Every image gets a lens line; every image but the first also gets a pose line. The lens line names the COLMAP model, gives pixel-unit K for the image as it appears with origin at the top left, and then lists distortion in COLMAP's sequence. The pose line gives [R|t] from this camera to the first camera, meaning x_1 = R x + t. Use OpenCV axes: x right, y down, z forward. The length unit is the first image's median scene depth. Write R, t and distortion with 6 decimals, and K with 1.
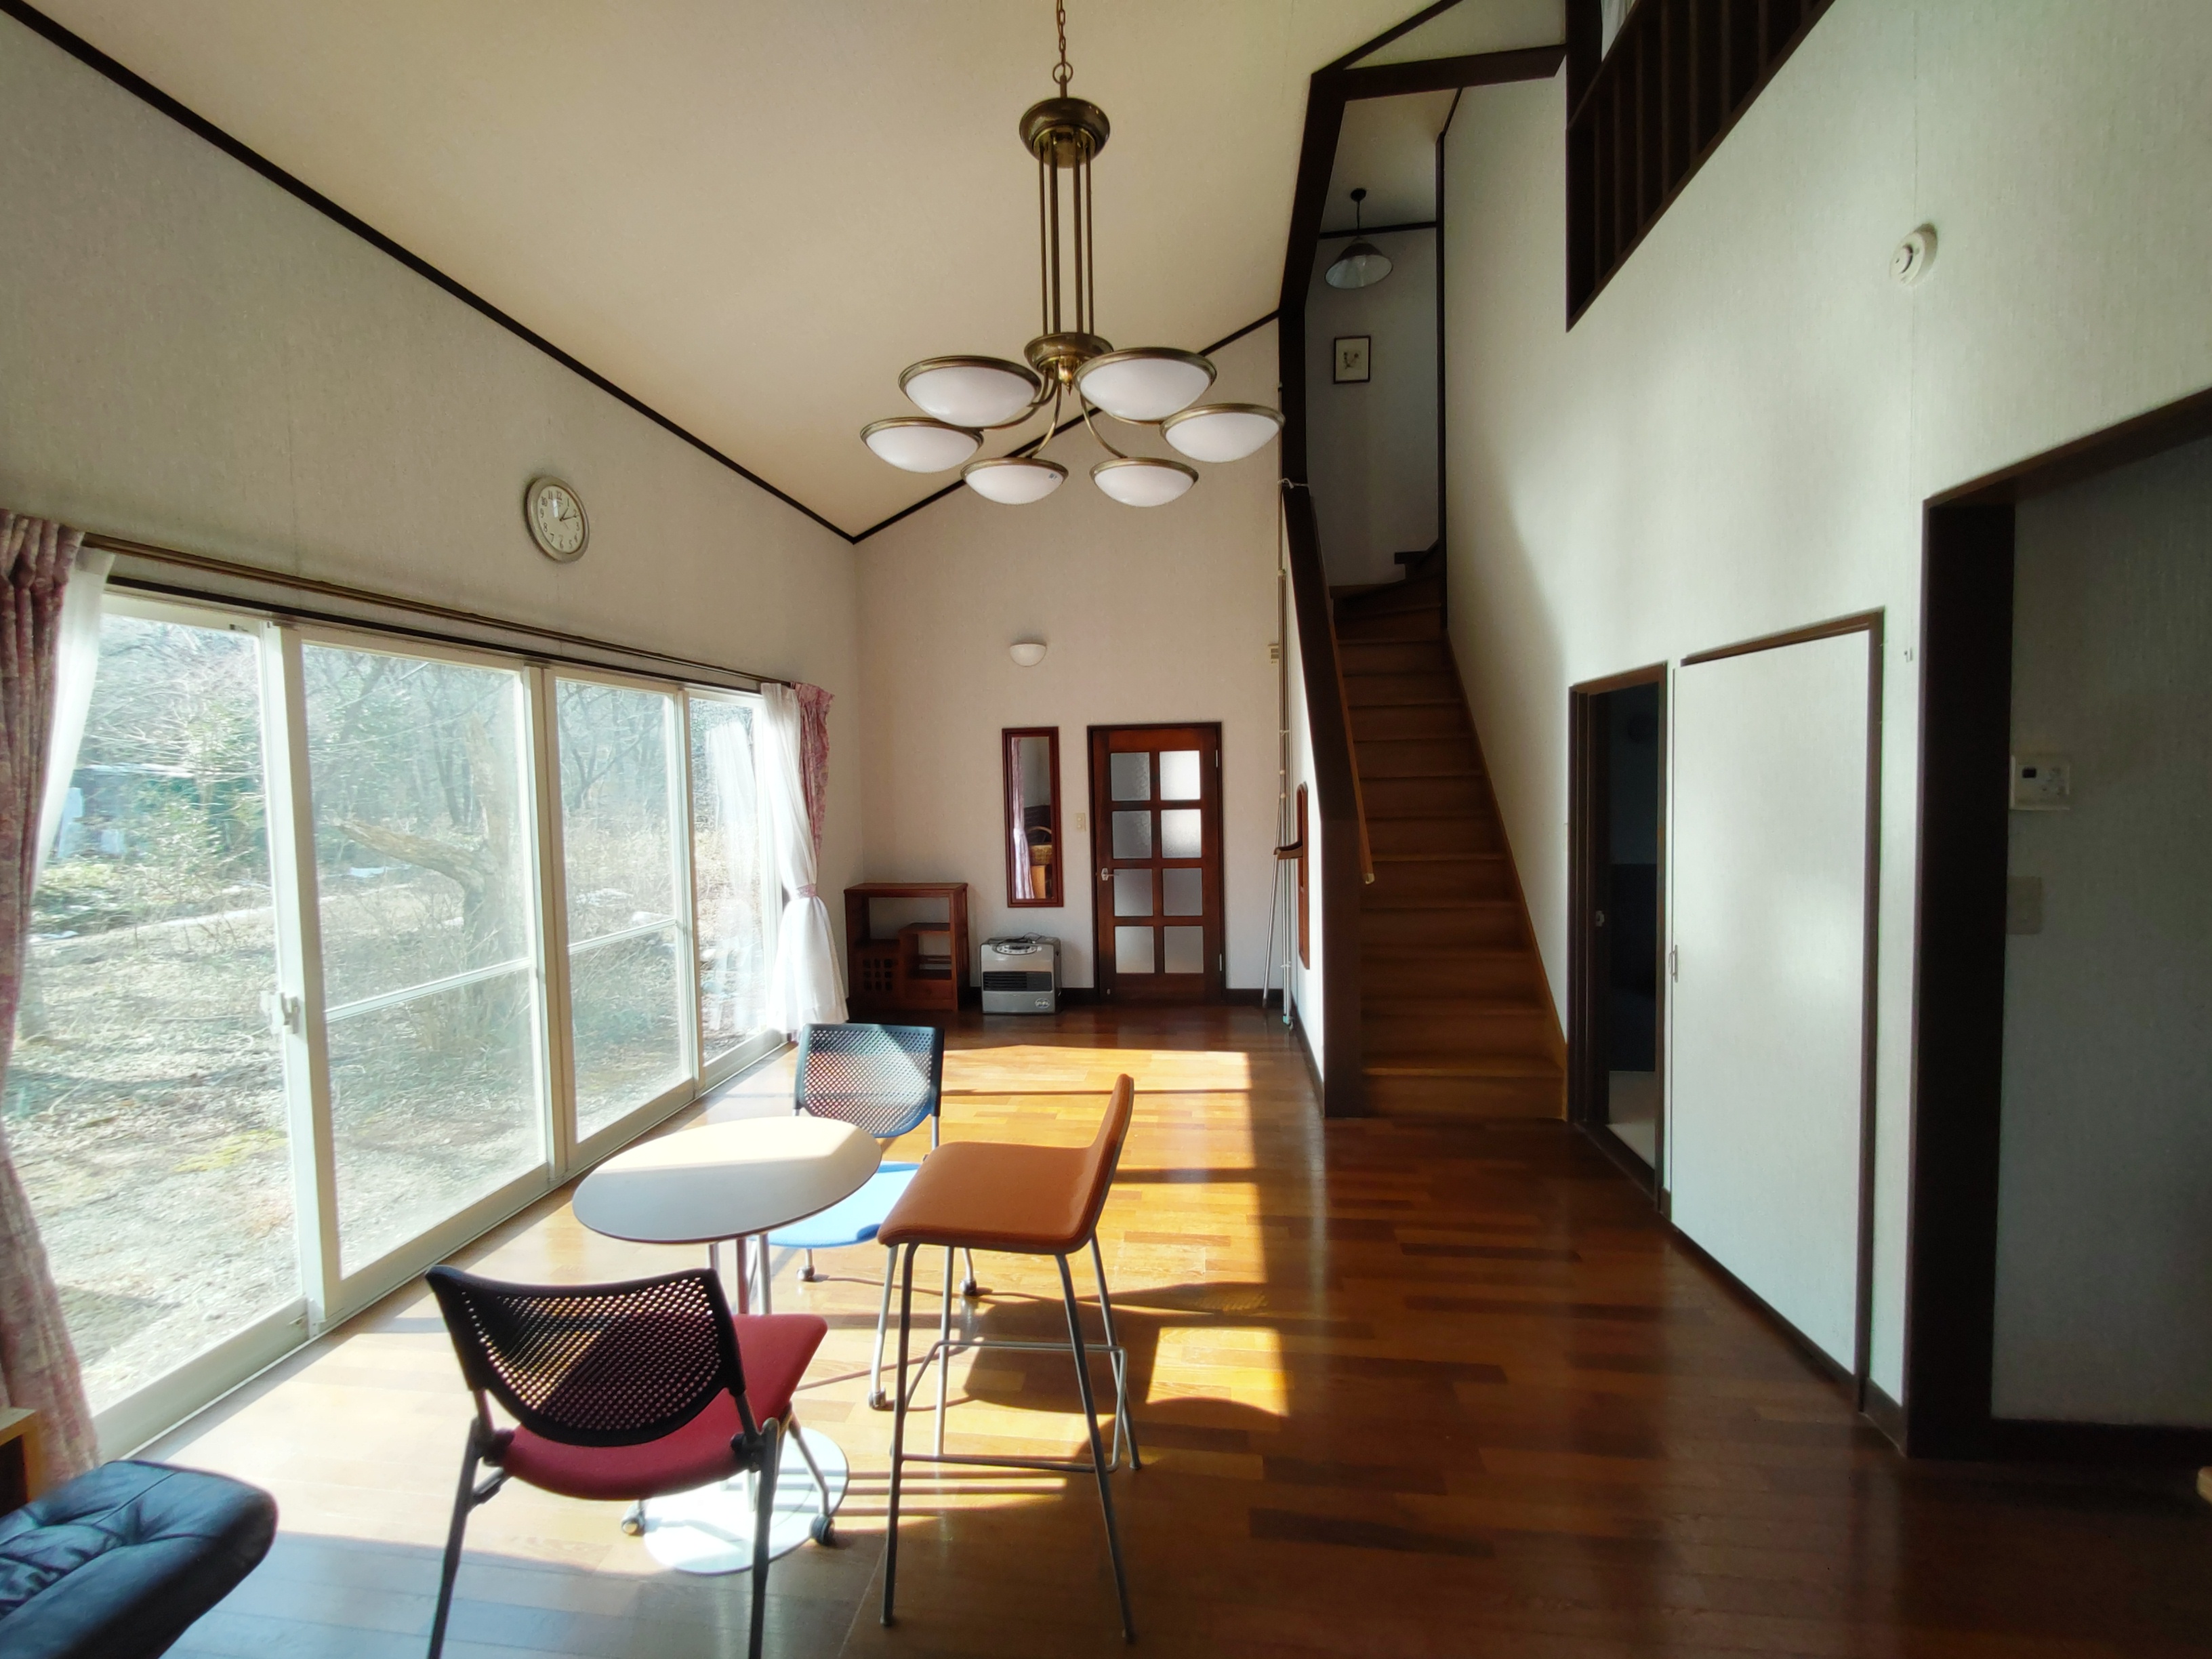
lens RADIAL K [[935.2, 0, 1099.1], [0, 935.2, 817.6], [0, 0, 1]] dist [-0.002180, -0.000079]
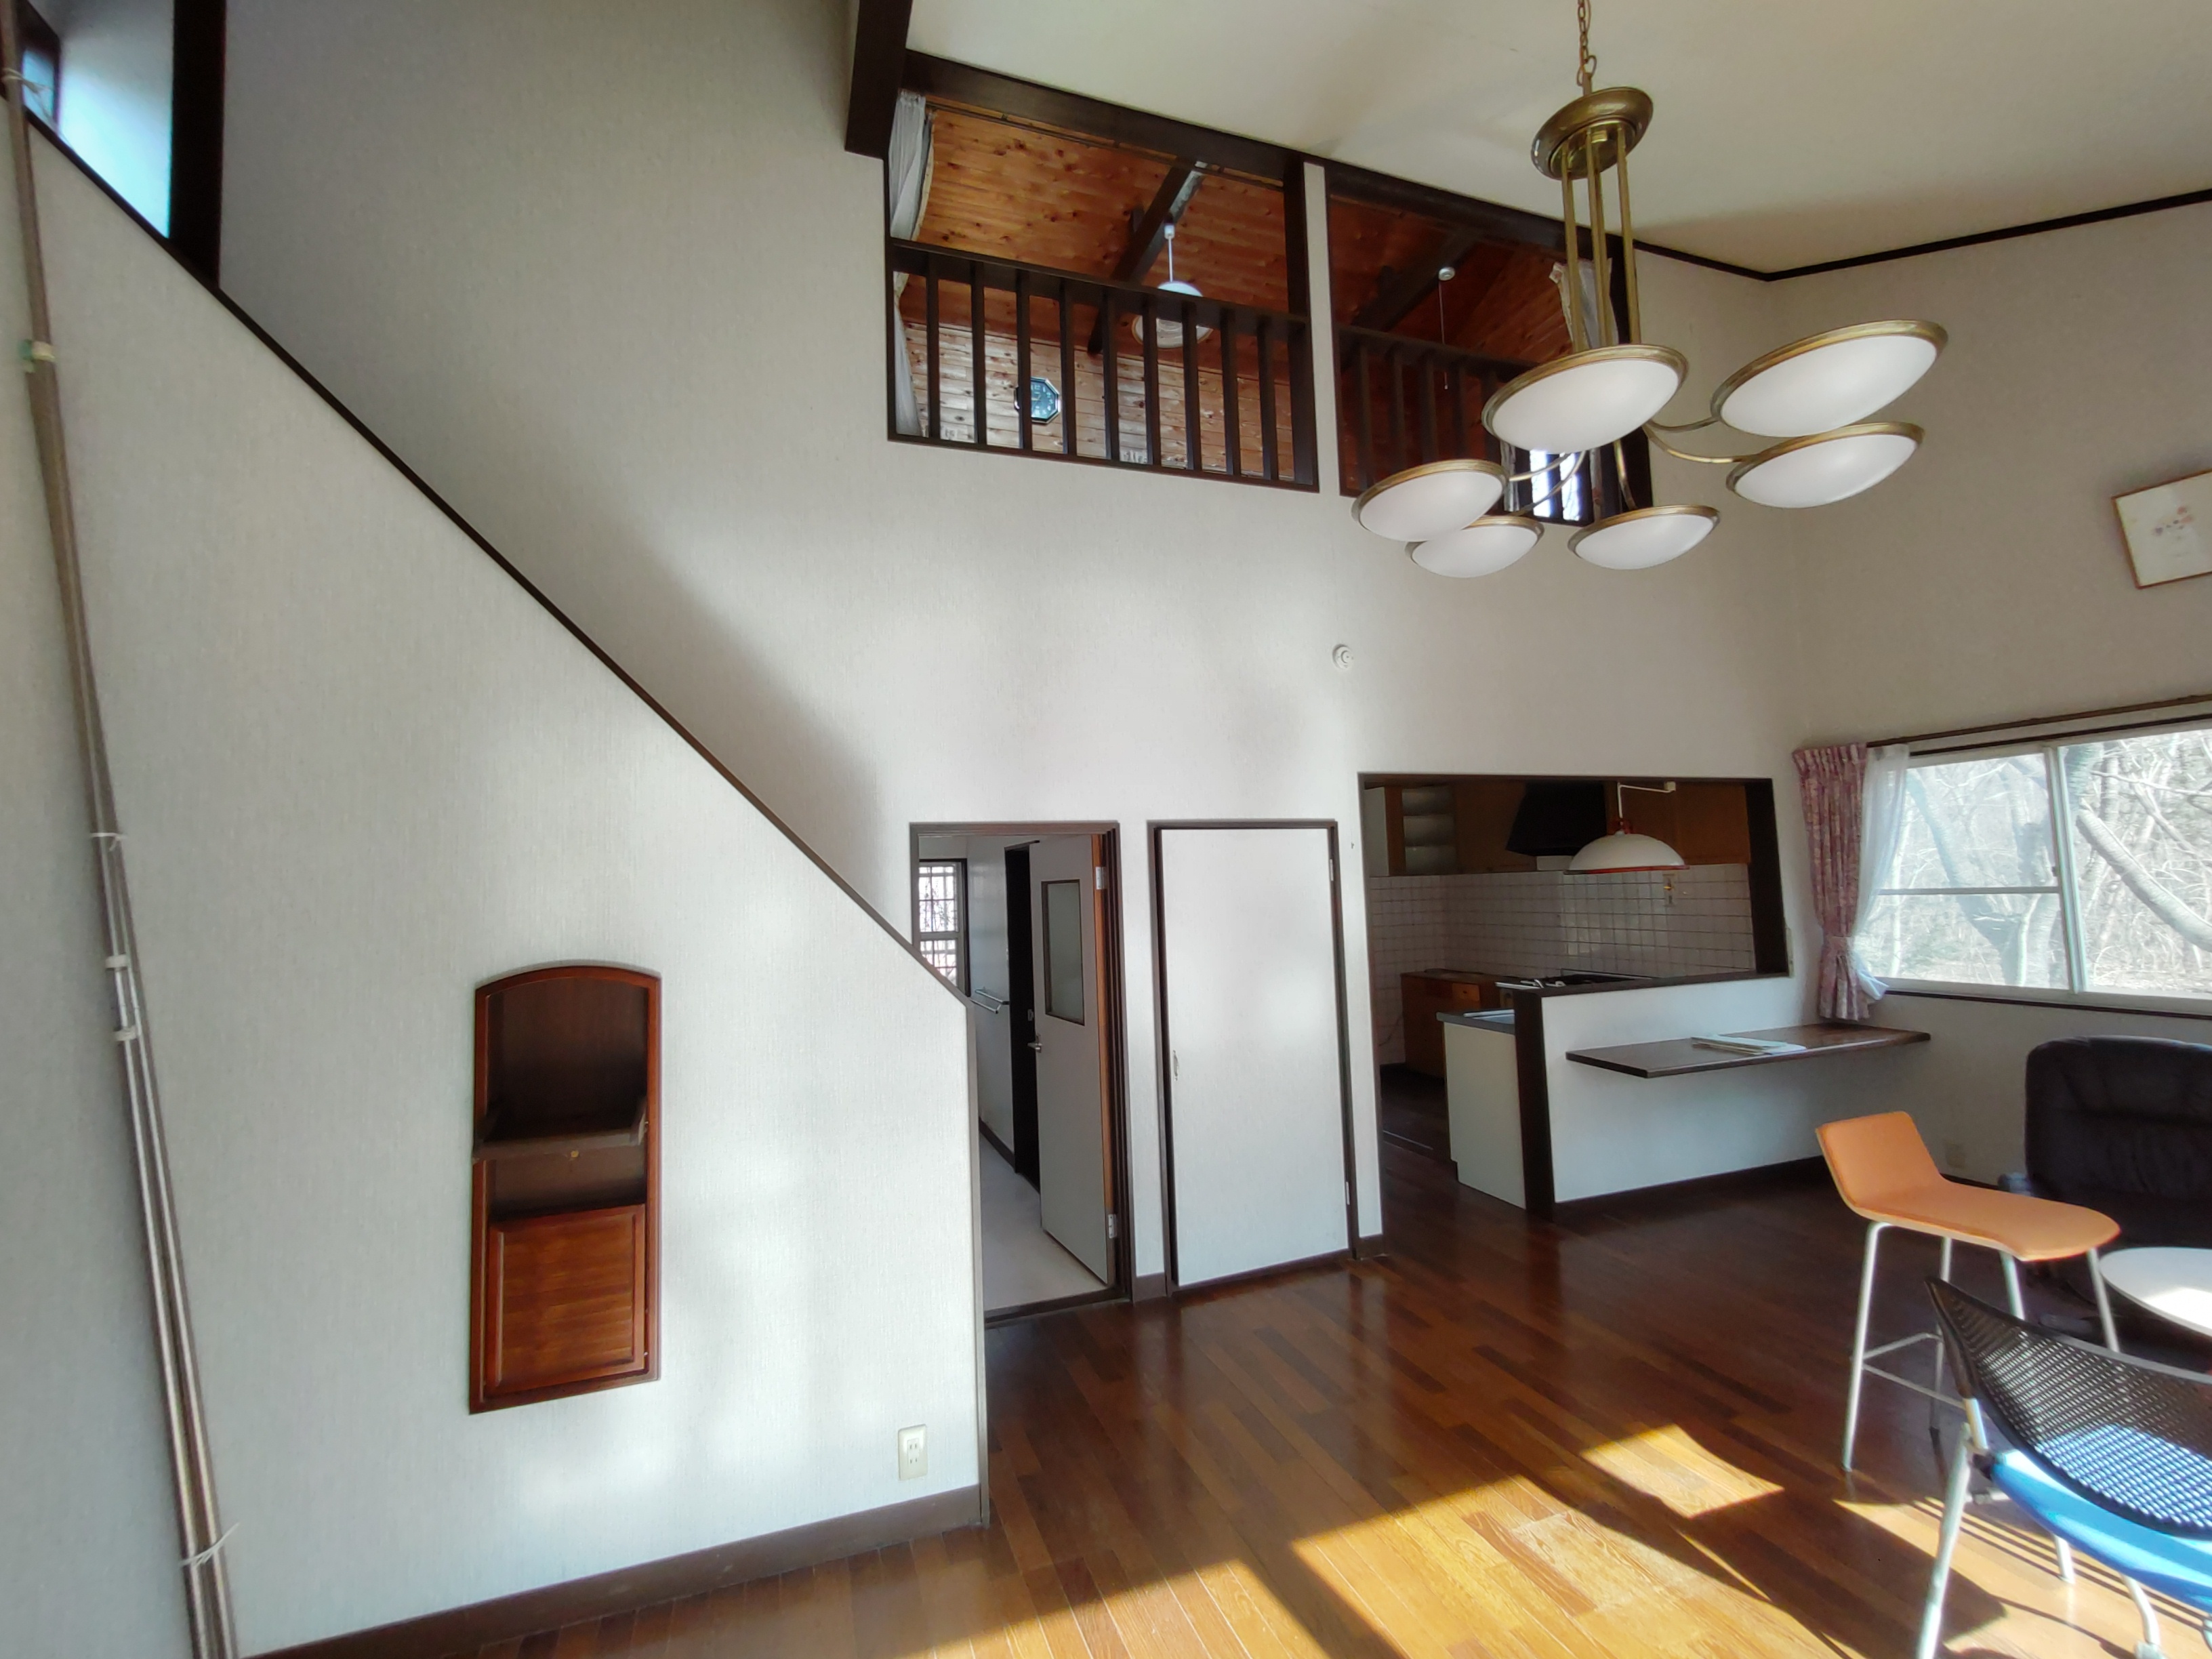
lens RADIAL K [[935.2, 0, 1099.1], [0, 935.2, 817.6], [0, 0, 1]] dist [-0.002180, -0.000079]
pose [[-0.438768, 0.099981, 0.893021, -0.531169], [0.083204, 0.994042, -0.070410, -0.103433], [-0.894740, 0.043409, -0.444472, 1.796962]]
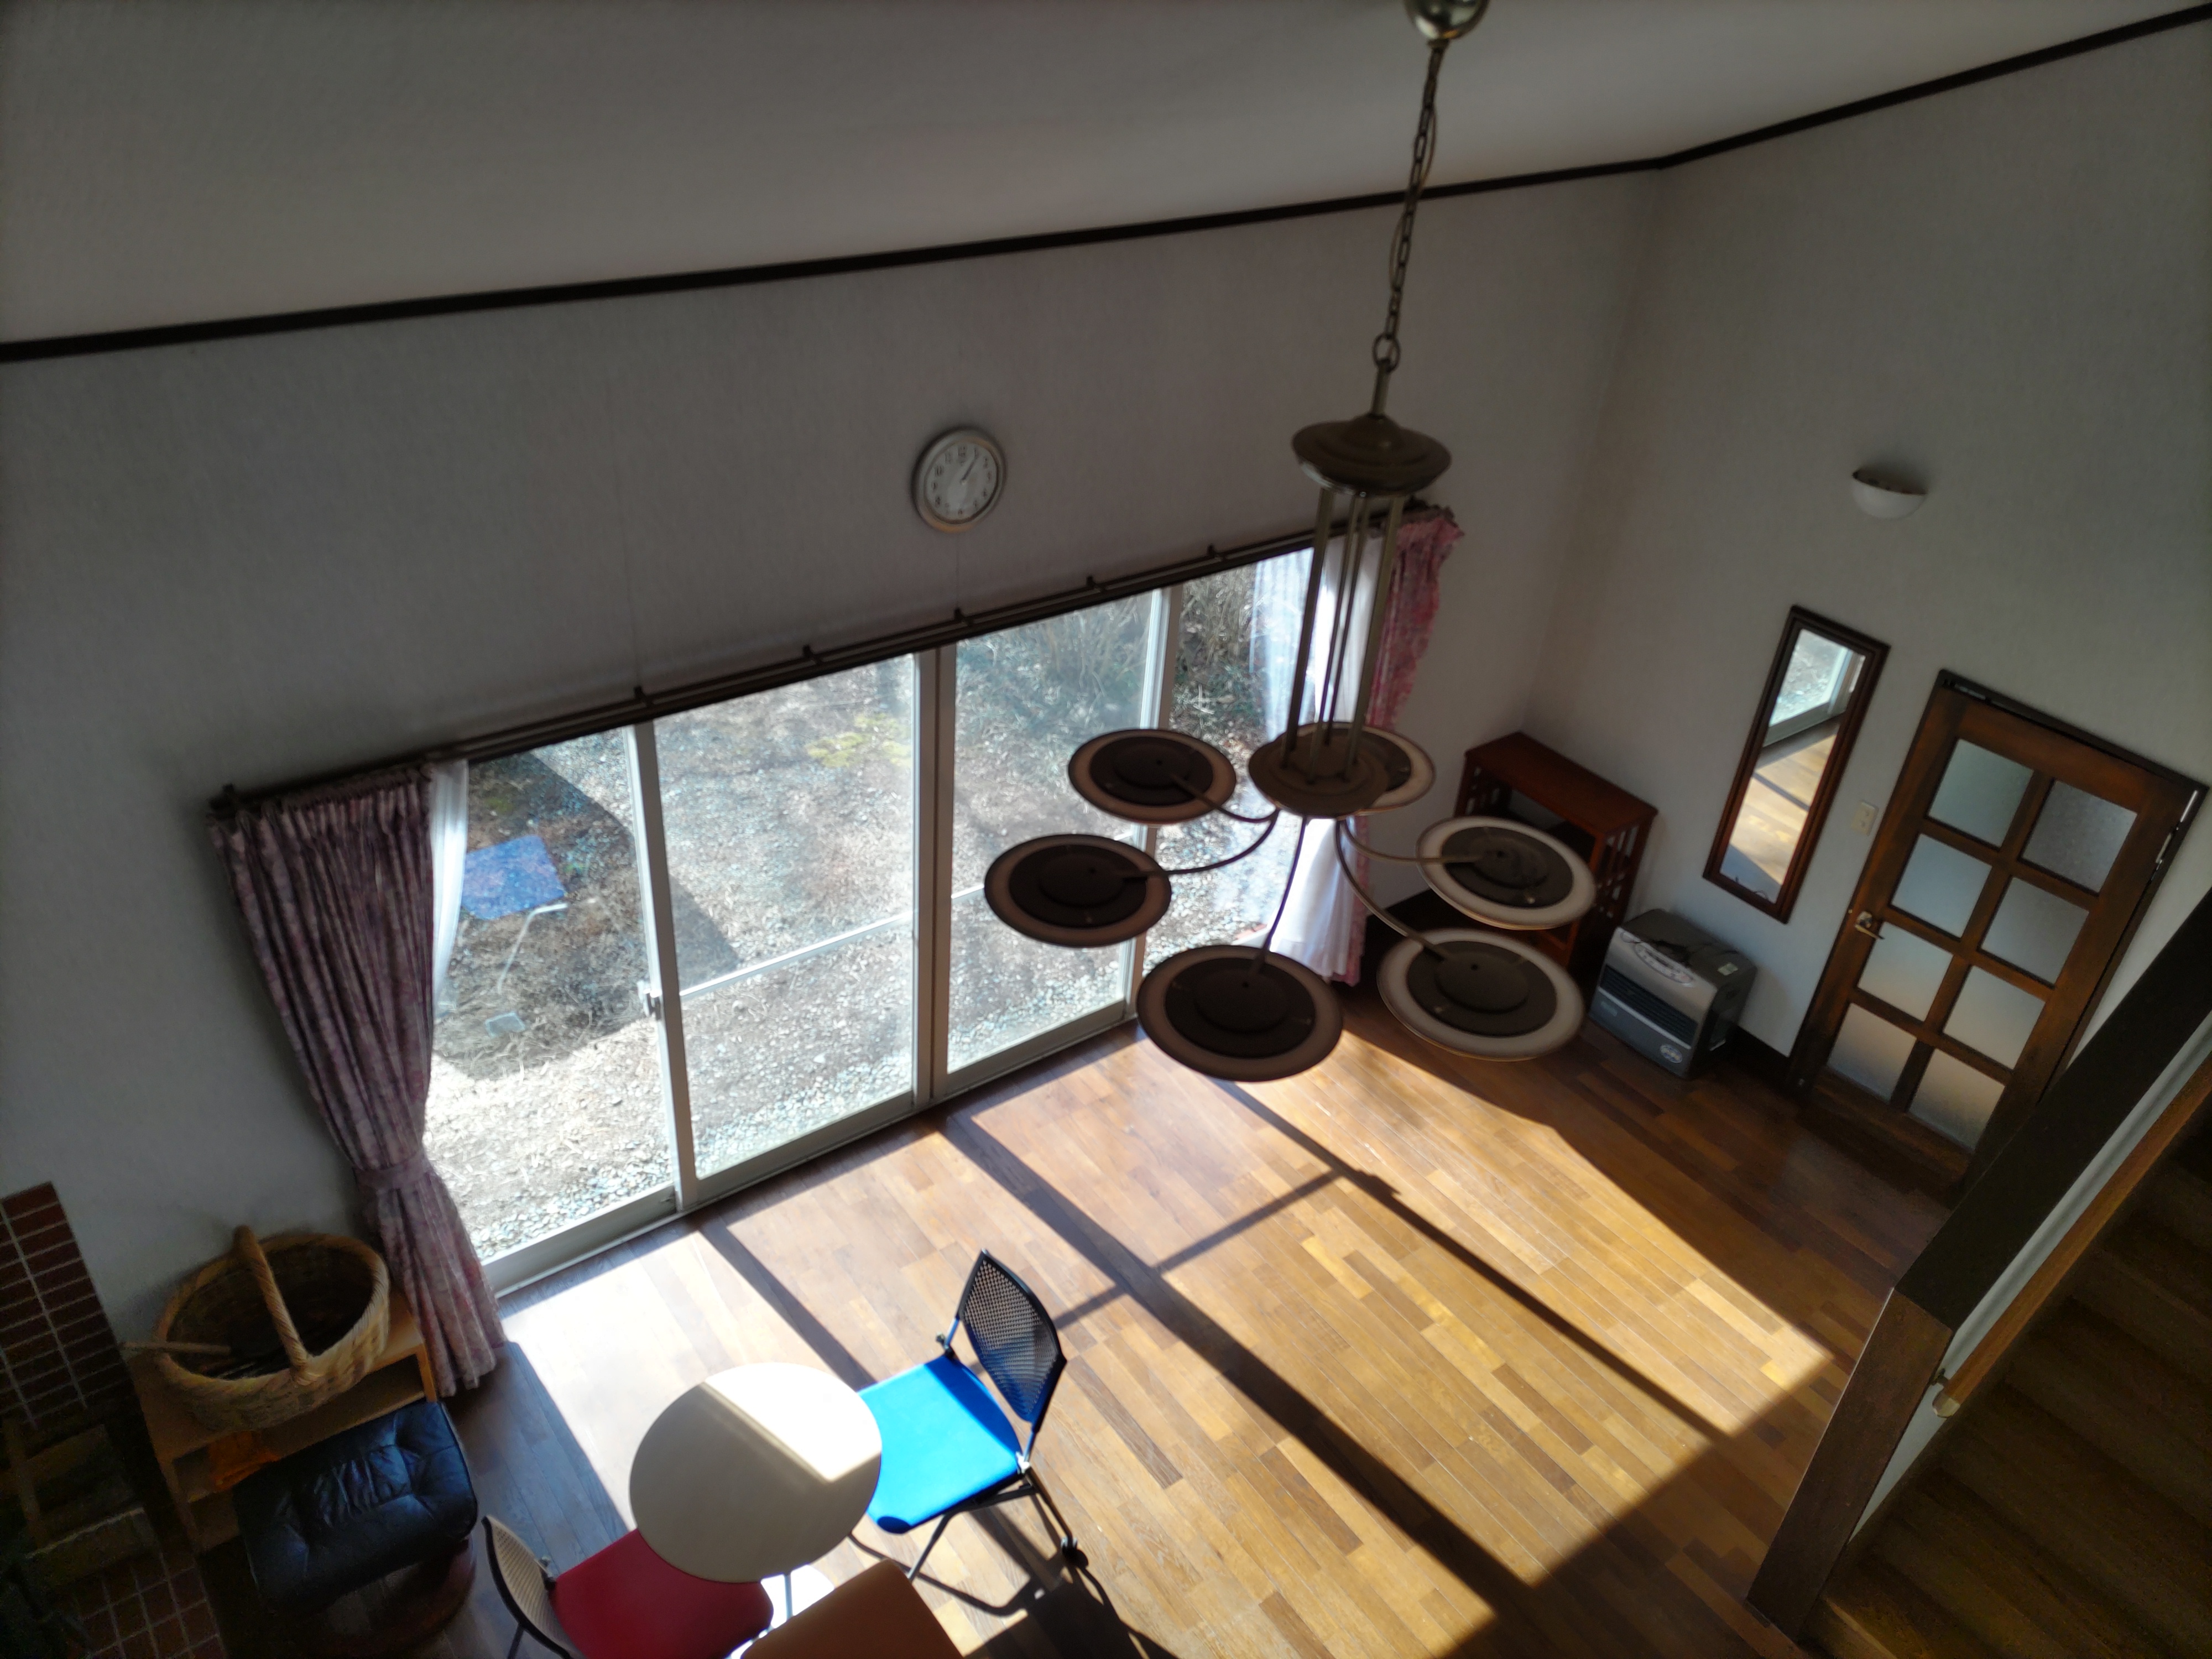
lens RADIAL K [[1626.0, 0, 1106.0], [0, 1626.0, 829.5], [0, 0, 1]] dist [-0.000034, -0.001691]
pose [[0.686196, 0.459691, -0.563754, 0.500099], [-0.122731, 0.837063, 0.533163, -1.025829], [0.716988, -0.296665, 0.630808, 0.194102]]
